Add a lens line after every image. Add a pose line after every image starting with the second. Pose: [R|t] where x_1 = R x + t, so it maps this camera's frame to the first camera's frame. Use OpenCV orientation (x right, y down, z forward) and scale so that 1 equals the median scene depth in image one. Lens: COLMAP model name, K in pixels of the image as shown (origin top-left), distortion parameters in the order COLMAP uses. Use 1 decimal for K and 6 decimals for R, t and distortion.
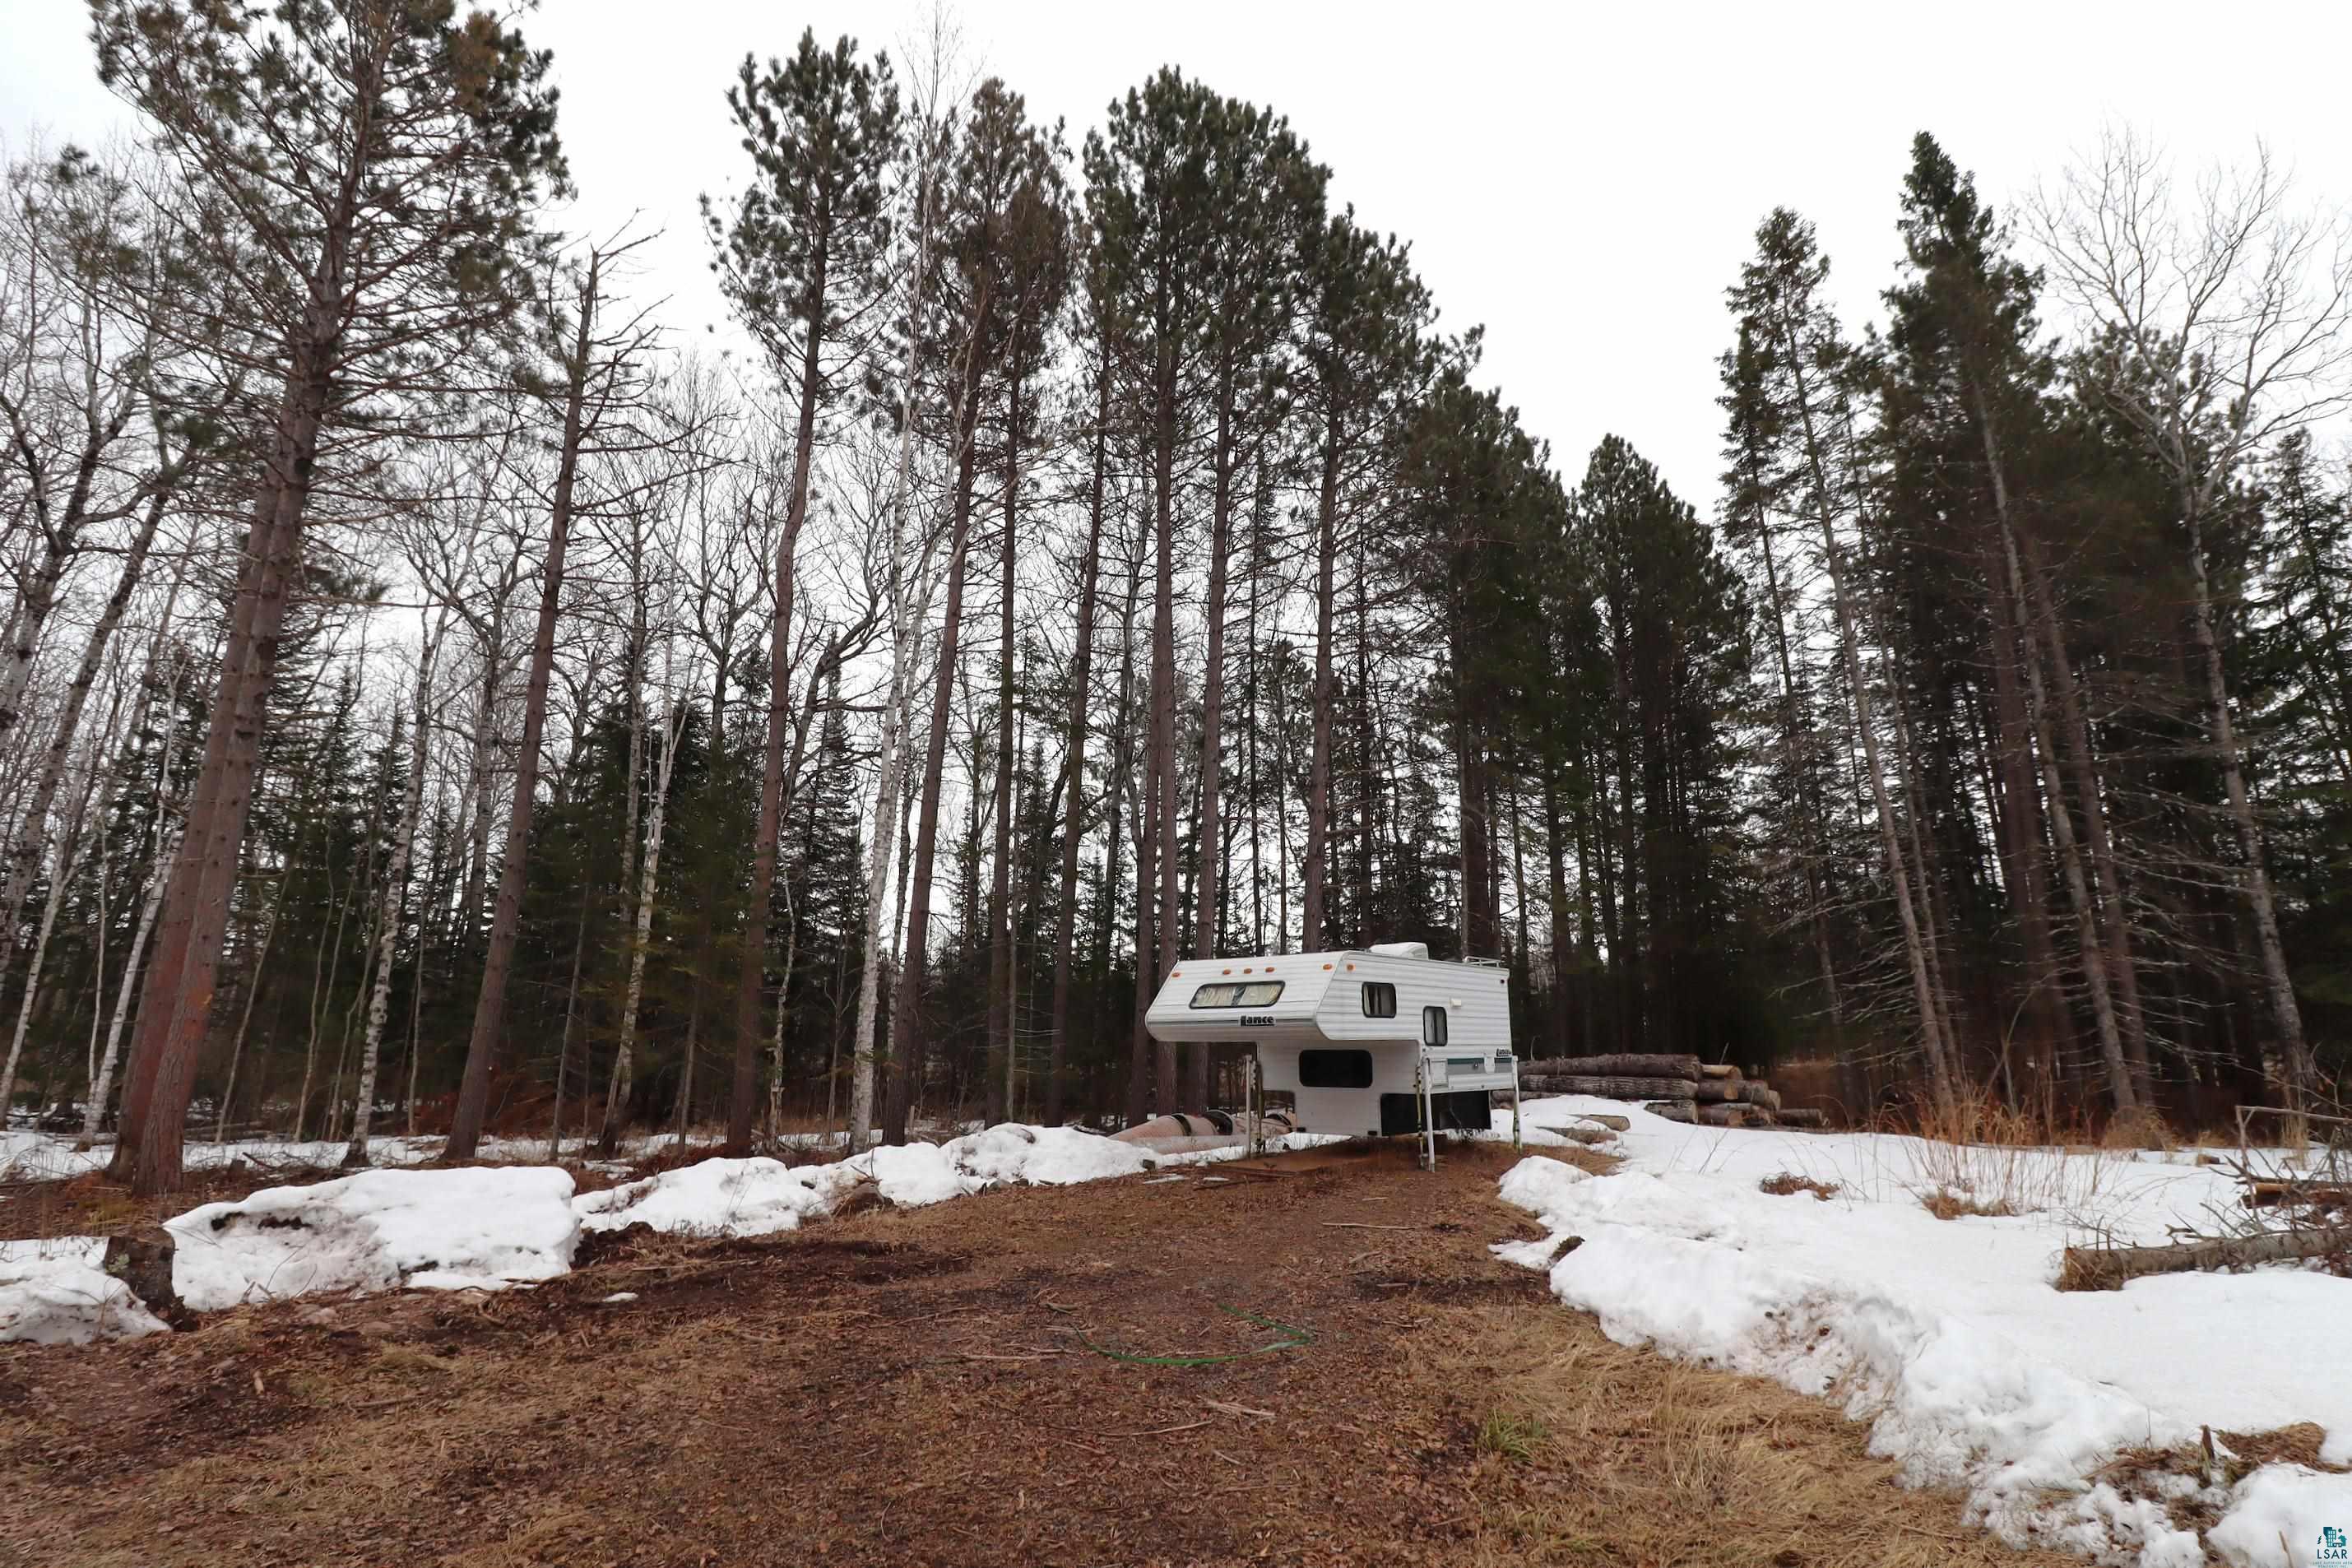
lens RADIAL K [[1217.6, 0, 1176.0], [0, 1217.6, 784.0], [0, 0, 1]] dist [-0.017455, -0.000640]
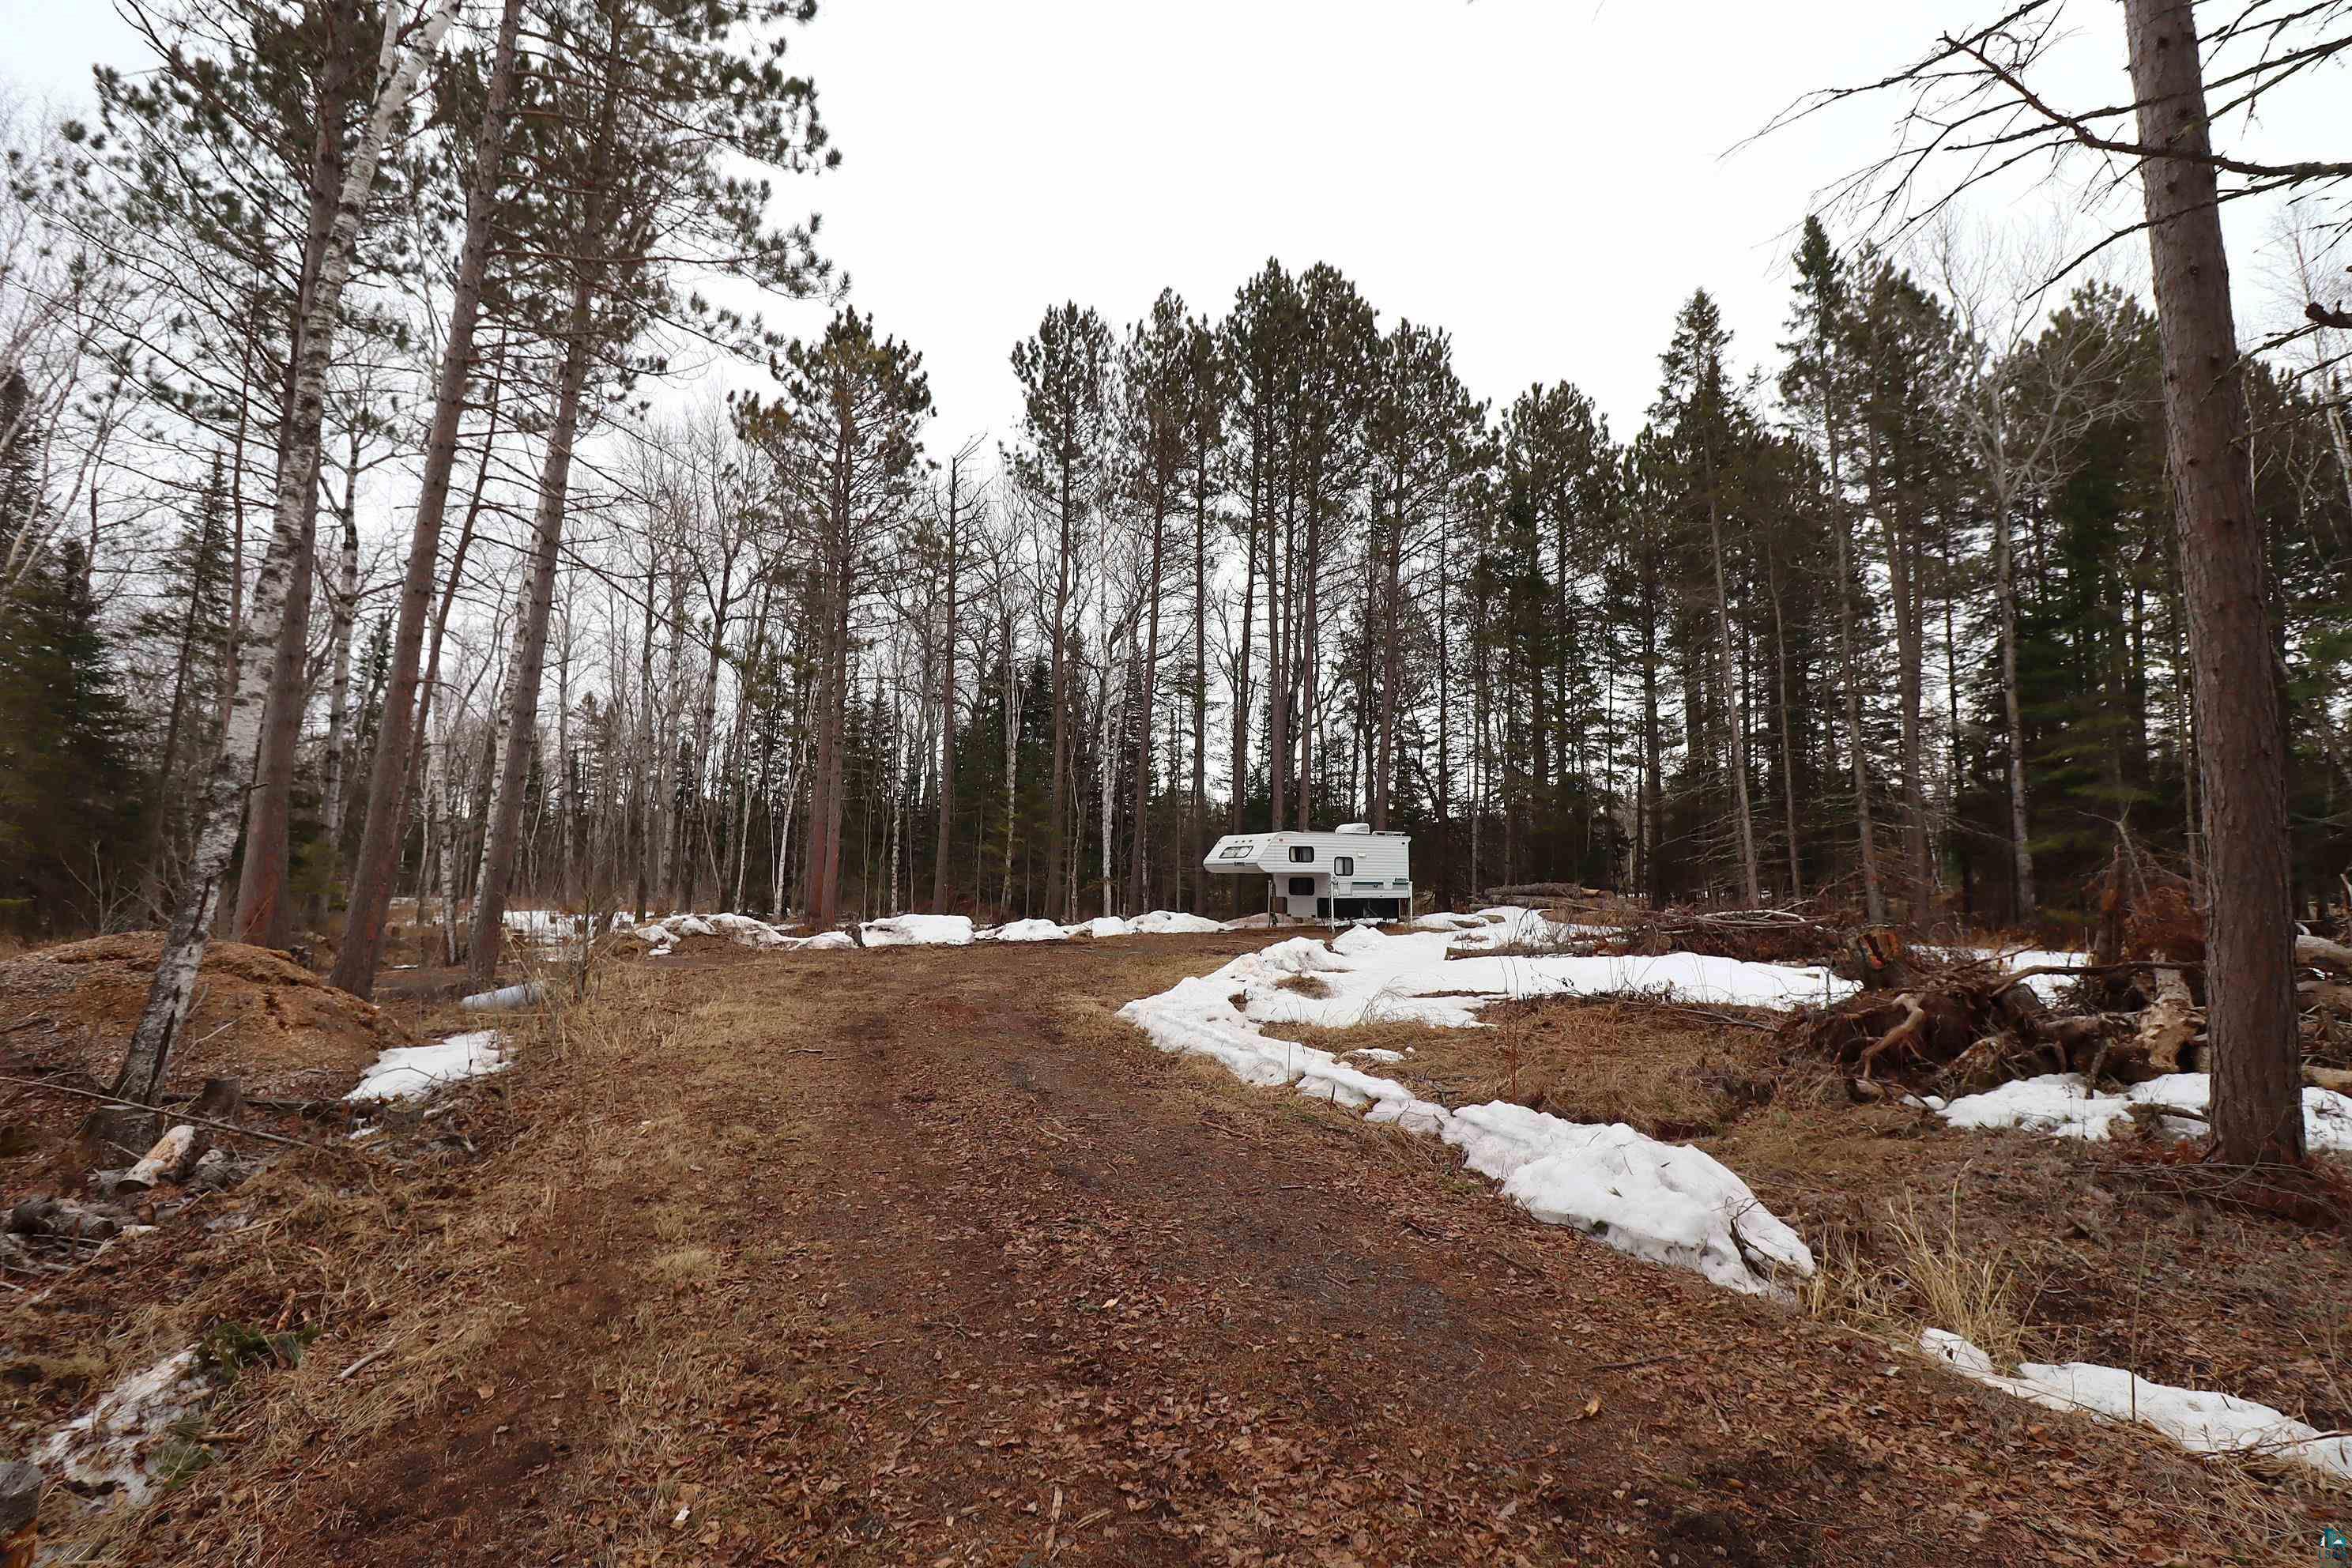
lens RADIAL K [[1705.3, 0, 1176.0], [0, 1705.3, 784.0], [0, 0, 1]] dist [-0.002990, -0.001690]
pose [[0.925824, -0.015051, -0.377656, 0.756414], [0.075012, 0.986647, 0.144569, -0.273298], [0.370438, -0.162174, 0.914590, -1.249101]]
